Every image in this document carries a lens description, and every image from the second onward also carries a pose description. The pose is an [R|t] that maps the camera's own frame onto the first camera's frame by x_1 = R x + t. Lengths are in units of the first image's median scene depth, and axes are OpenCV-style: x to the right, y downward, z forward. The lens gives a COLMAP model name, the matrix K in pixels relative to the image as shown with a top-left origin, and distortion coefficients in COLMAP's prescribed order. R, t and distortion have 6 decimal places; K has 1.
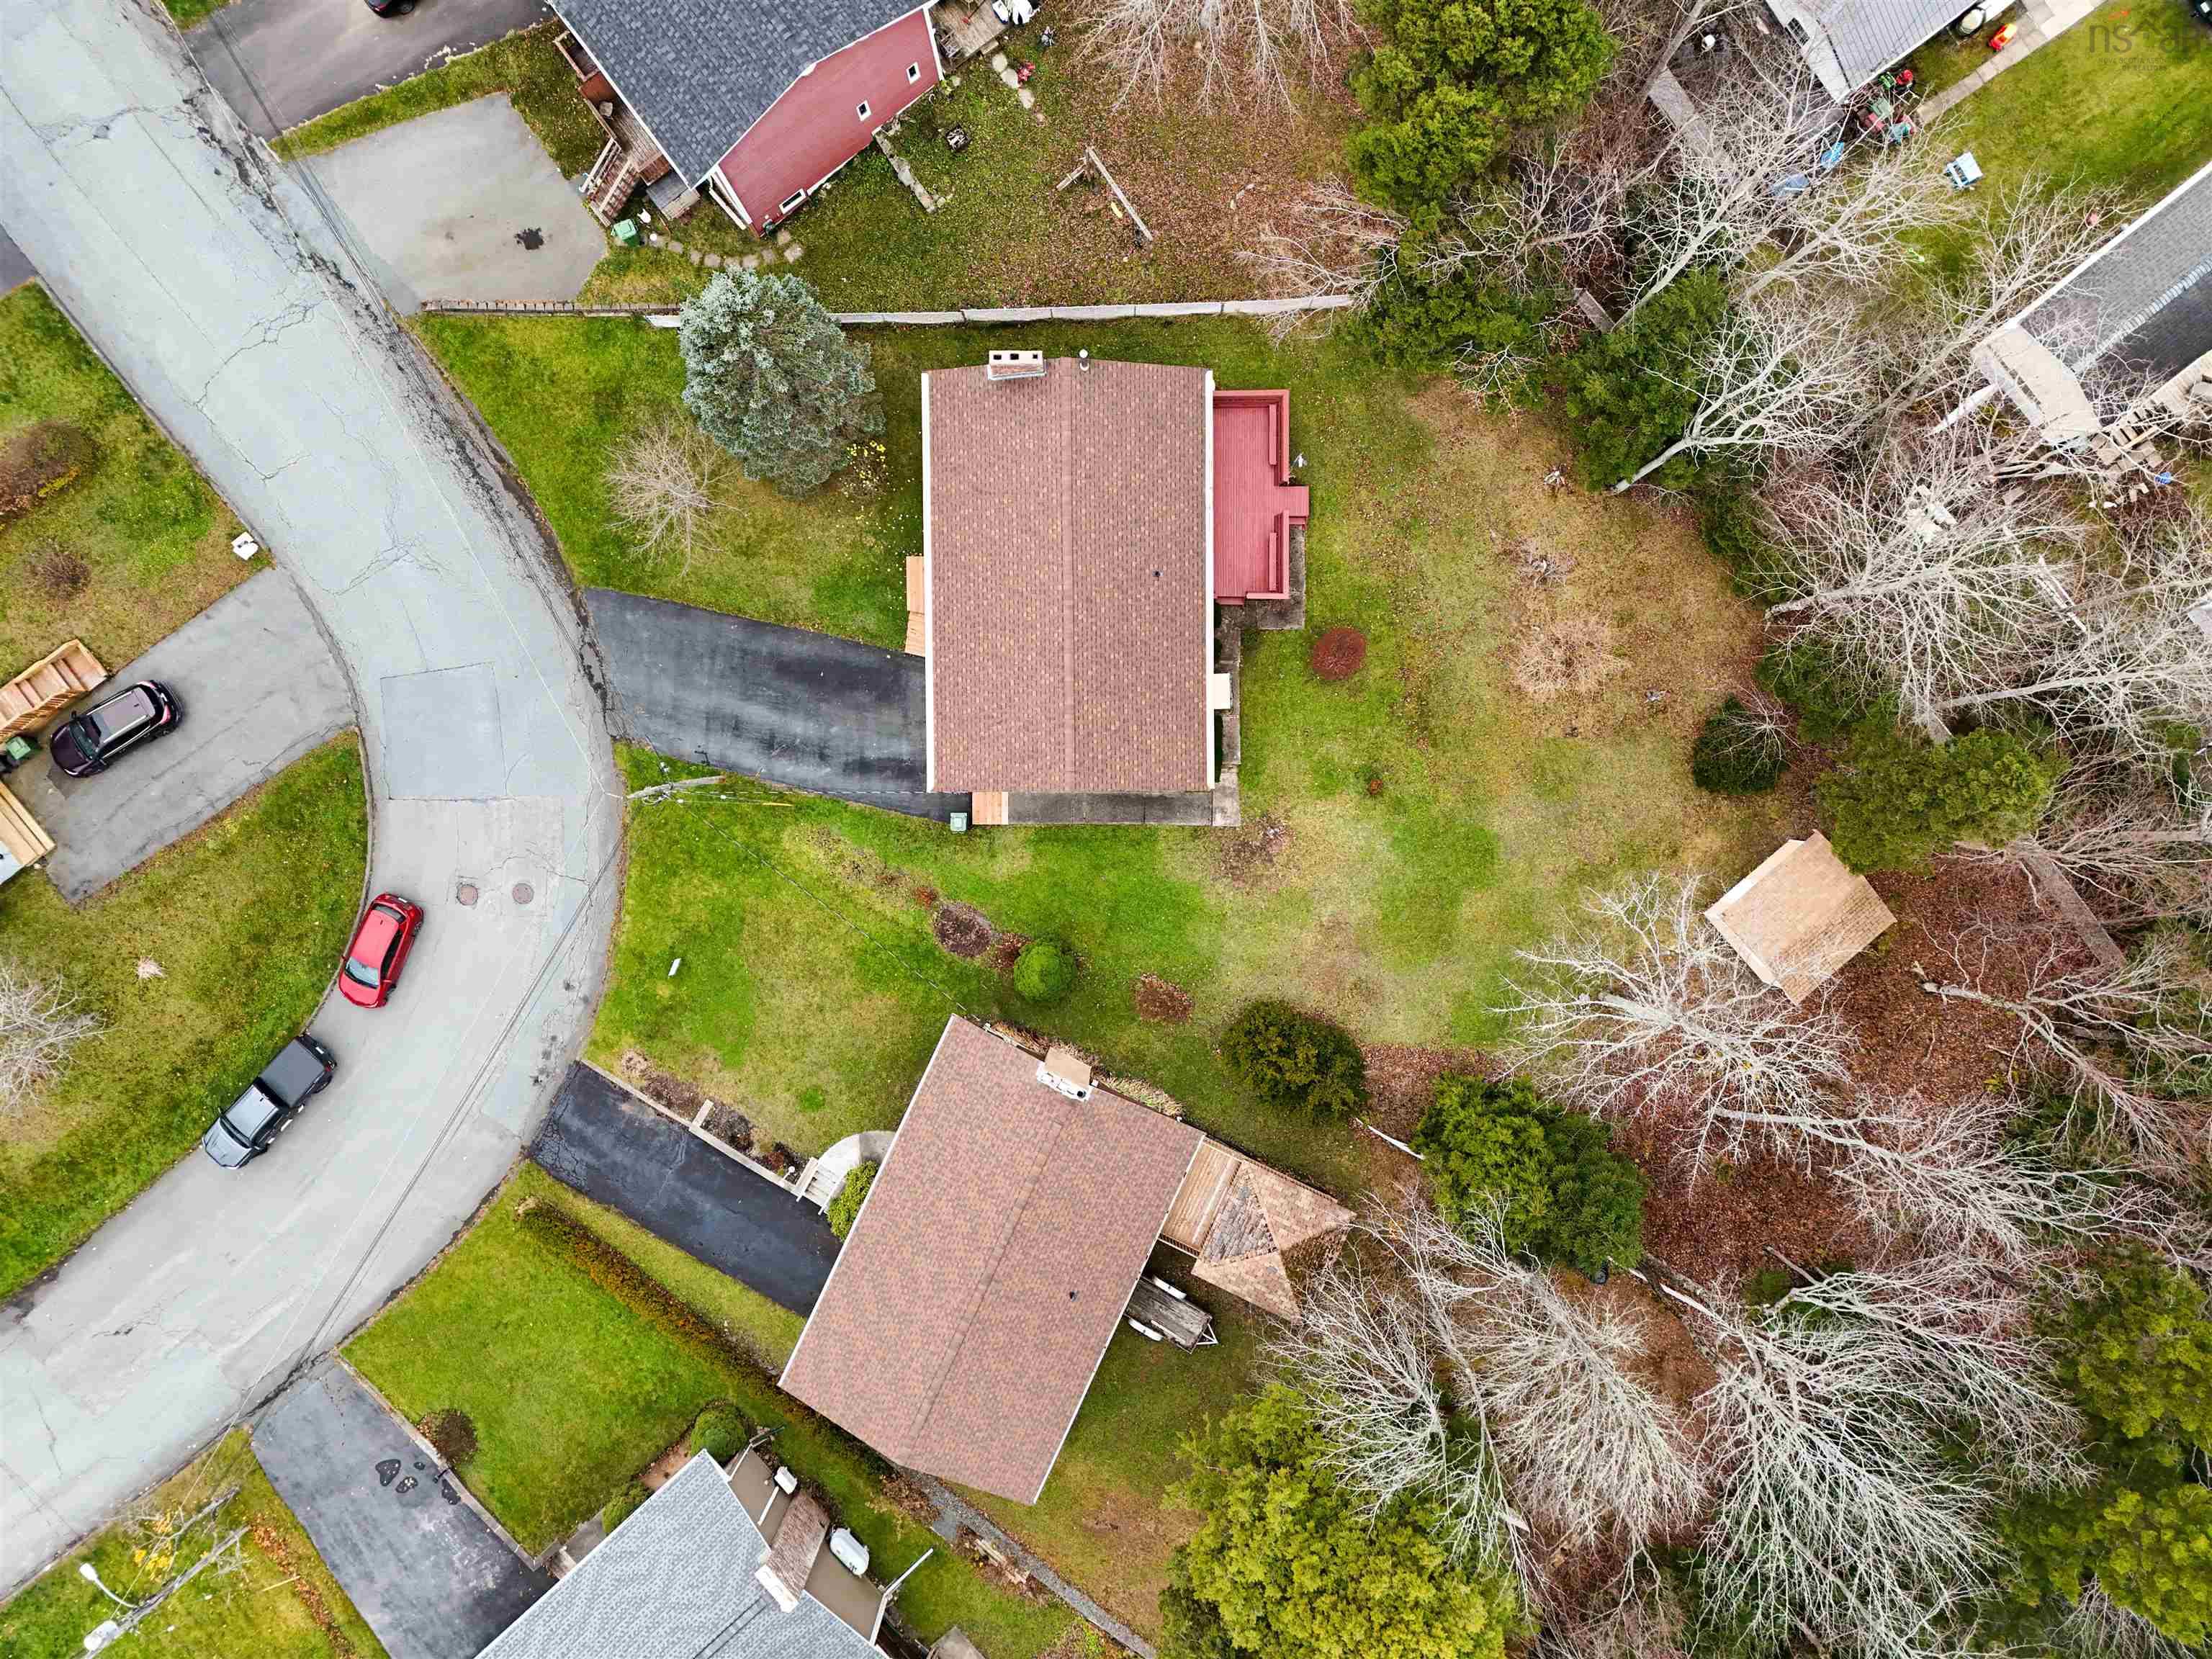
lens RADIAL K [[1617.0, 0, 1106.3], [0, 1617.0, 832.6], [0, 0, 1]] dist [0.073568, -0.057448]
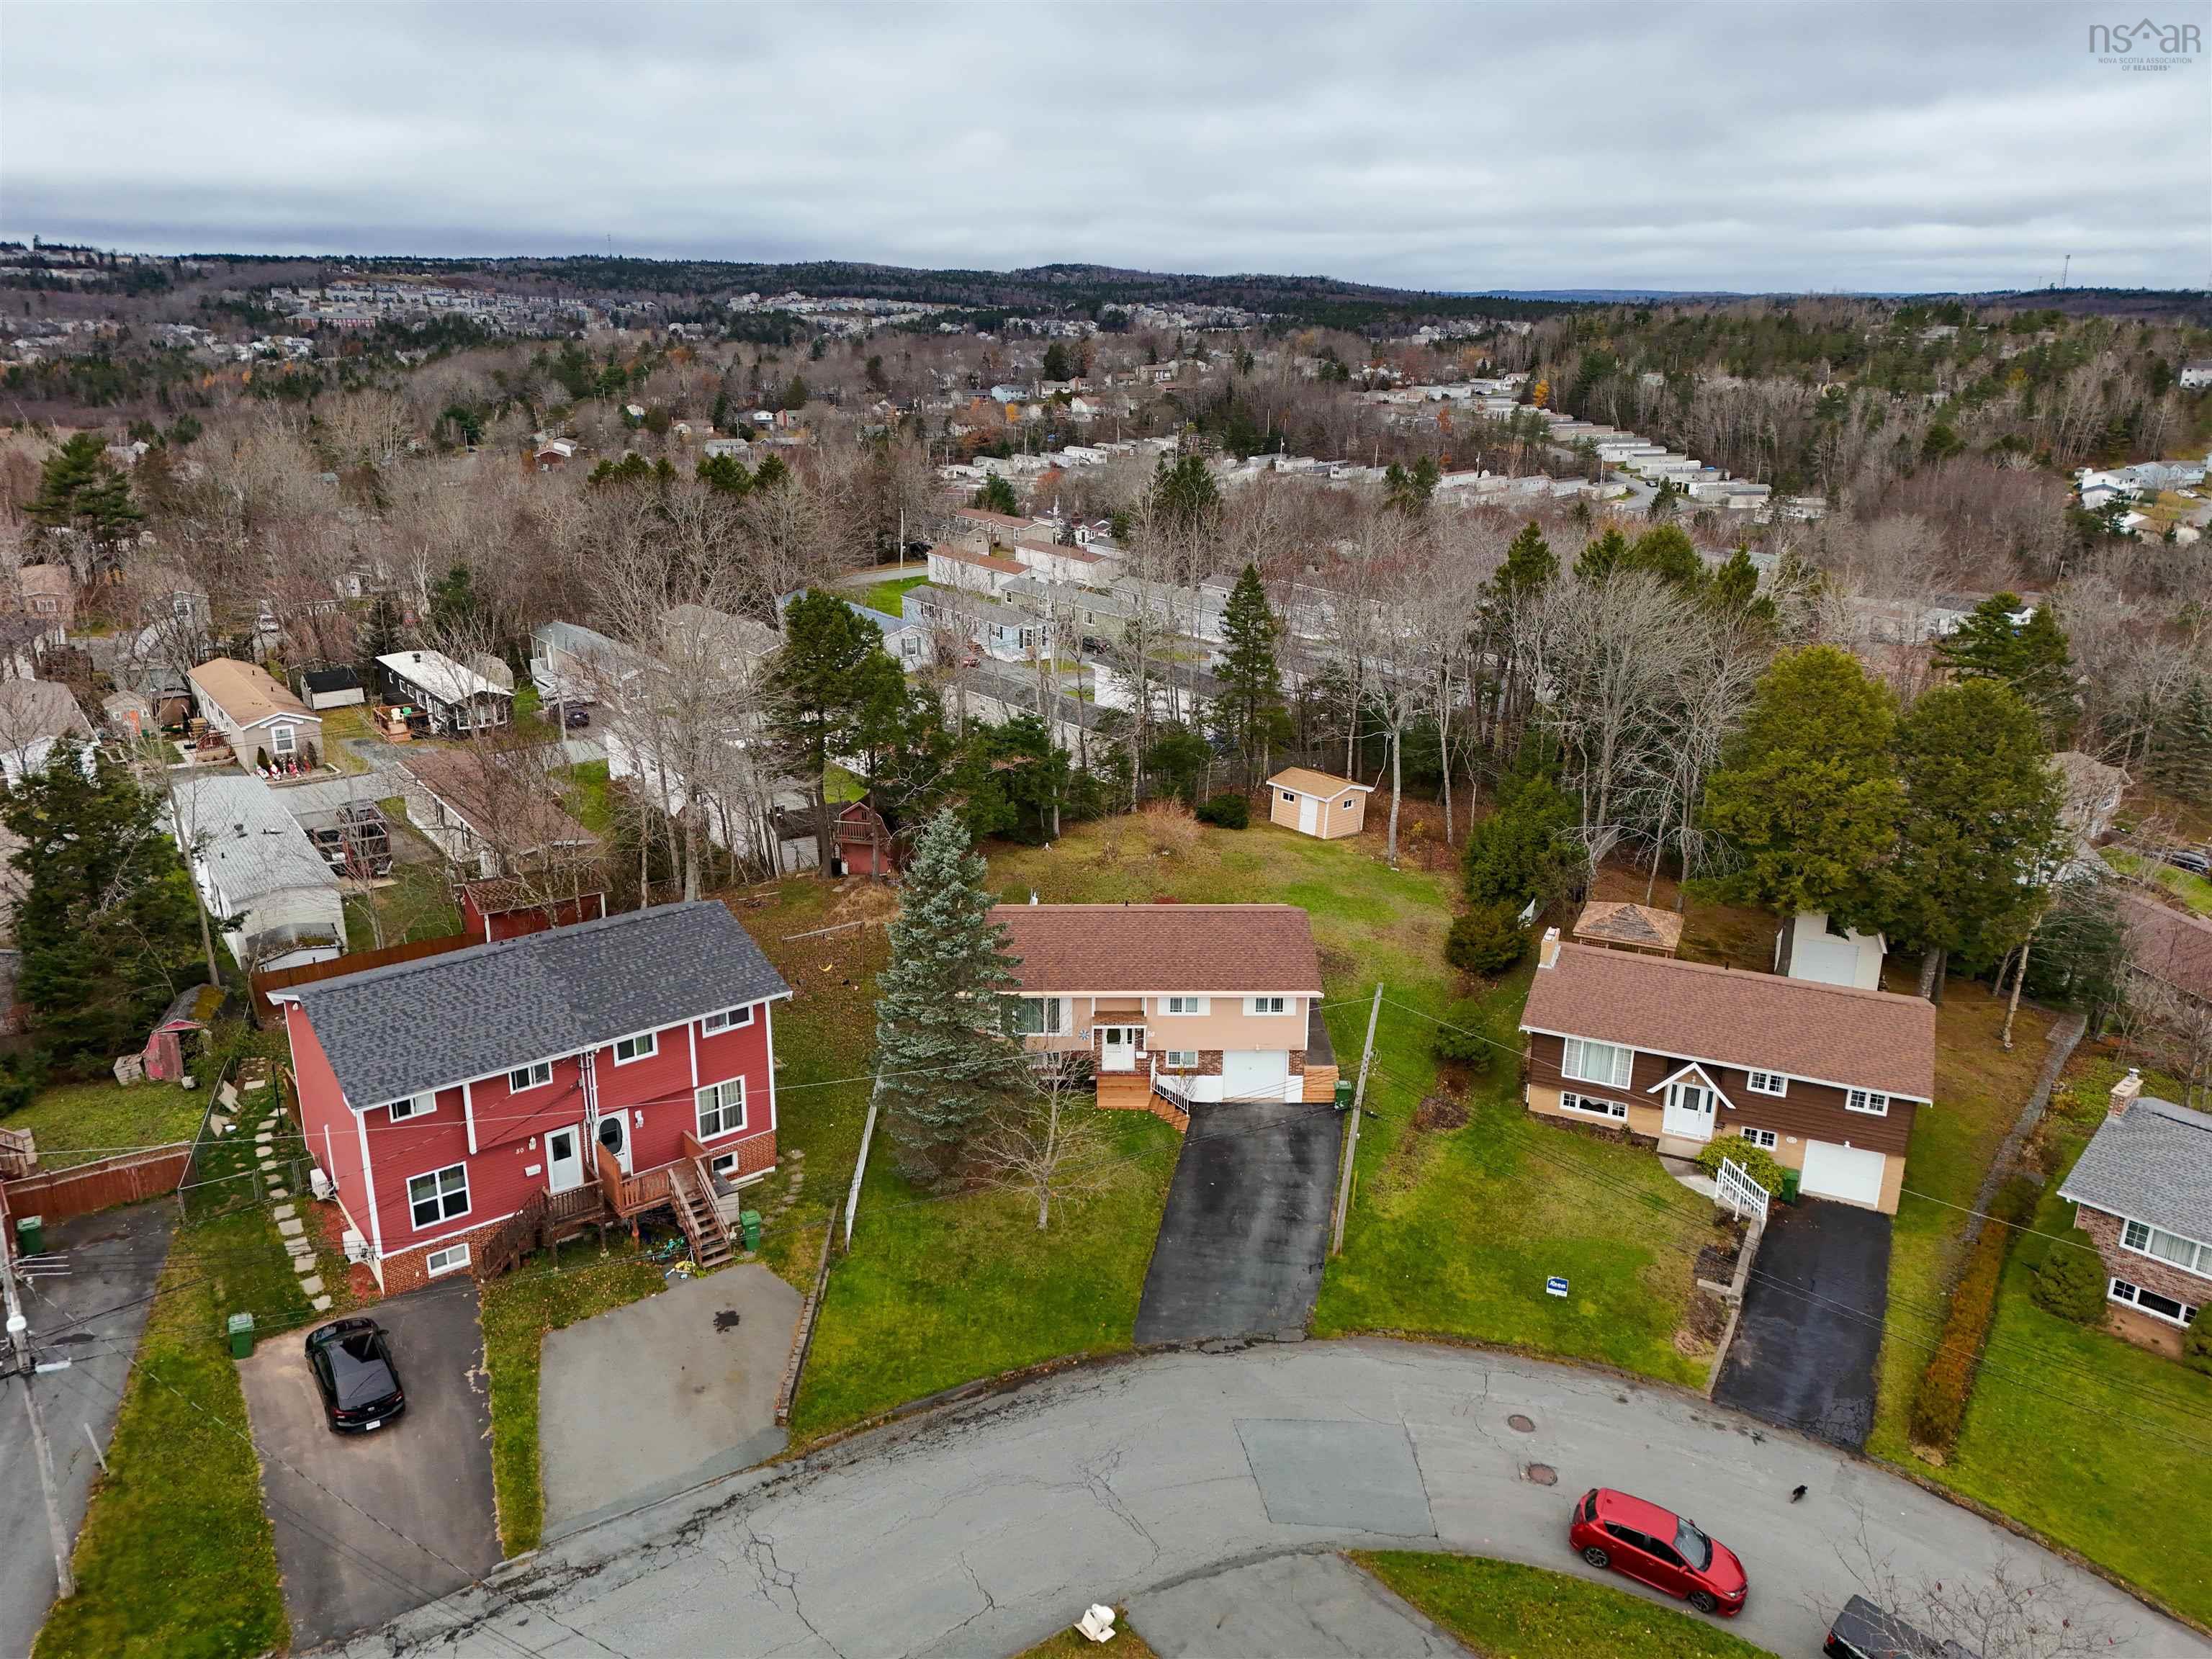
lens RADIAL K [[1617.0, 0, 1106.3], [0, 1617.0, 832.6], [0, 0, 1]] dist [0.073568, -0.057448]
pose [[-0.020351, -0.297965, 0.954360, -1.076056], [0.999792, -0.007003, 0.019134, -0.184578], [0.000982, 0.954551, 0.298046, 0.520684]]
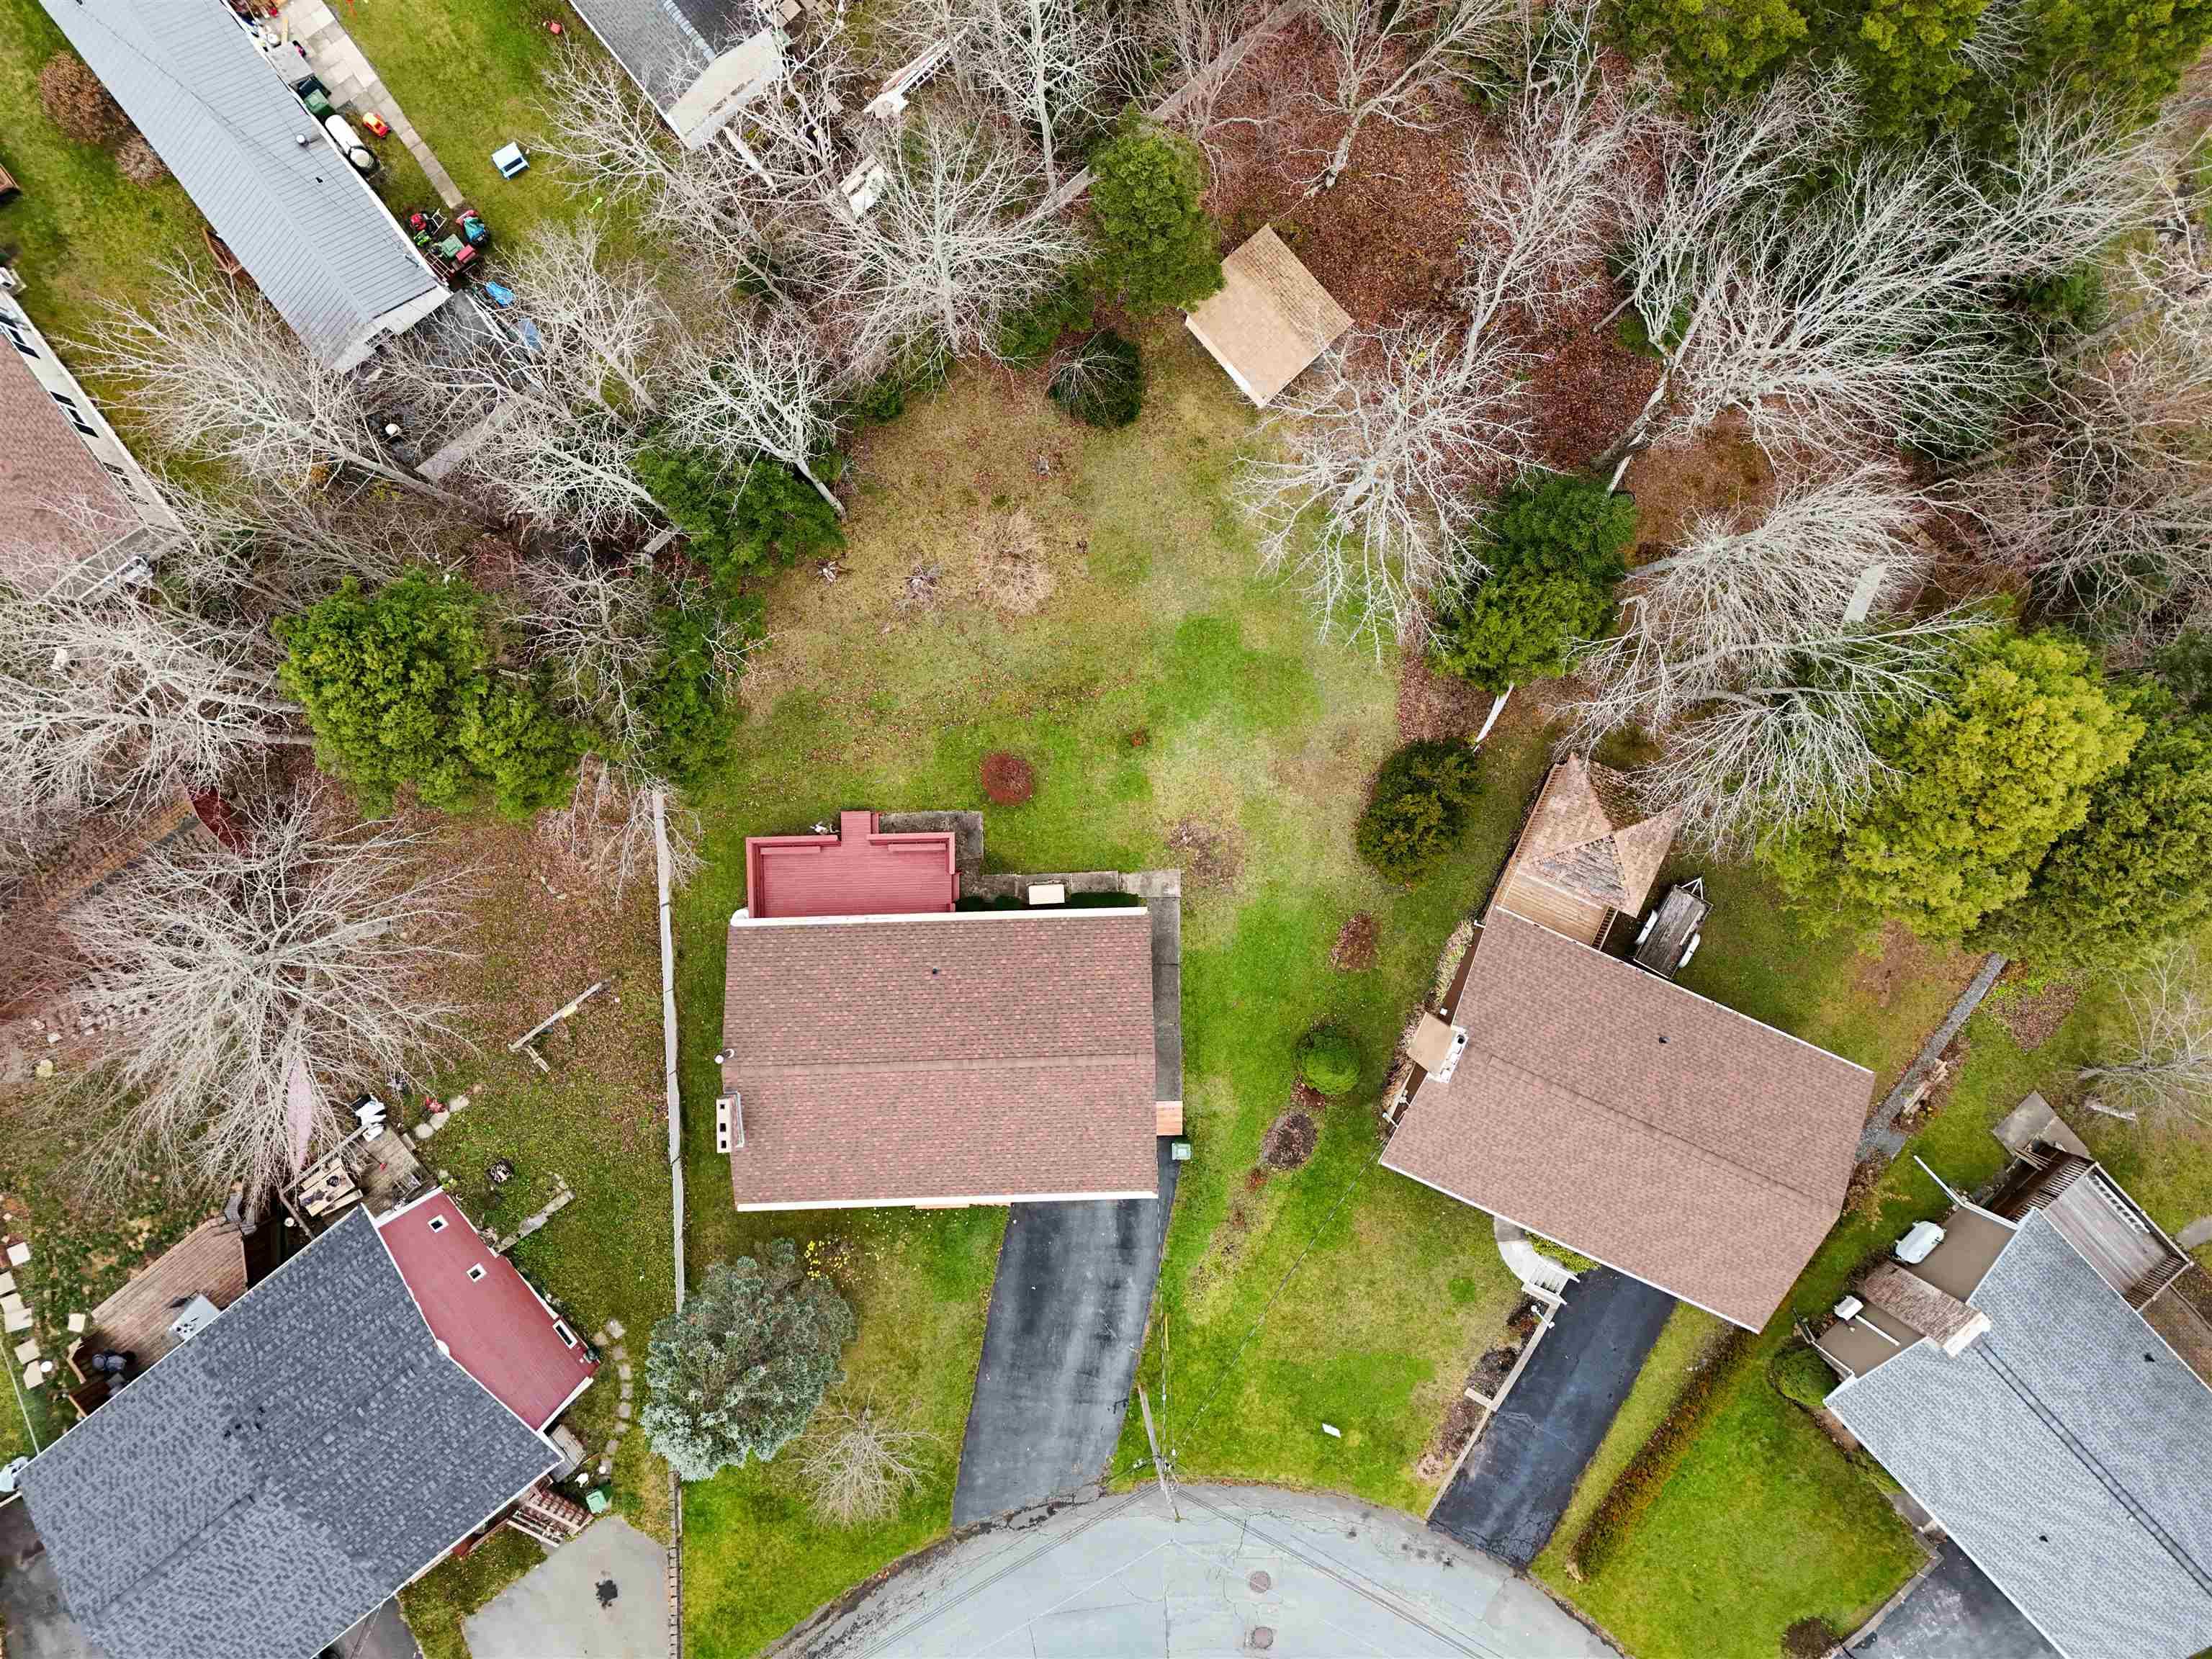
lens RADIAL K [[1617.0, 0, 1106.3], [0, 1617.0, 832.6], [0, 0, 1]] dist [0.073568, -0.057448]
pose [[-0.020458, -0.999774, -0.005722, 0.111604], [0.999756, -0.020409, -0.008492, -0.040329], [0.008373, -0.005894, 0.999948, 0.005178]]
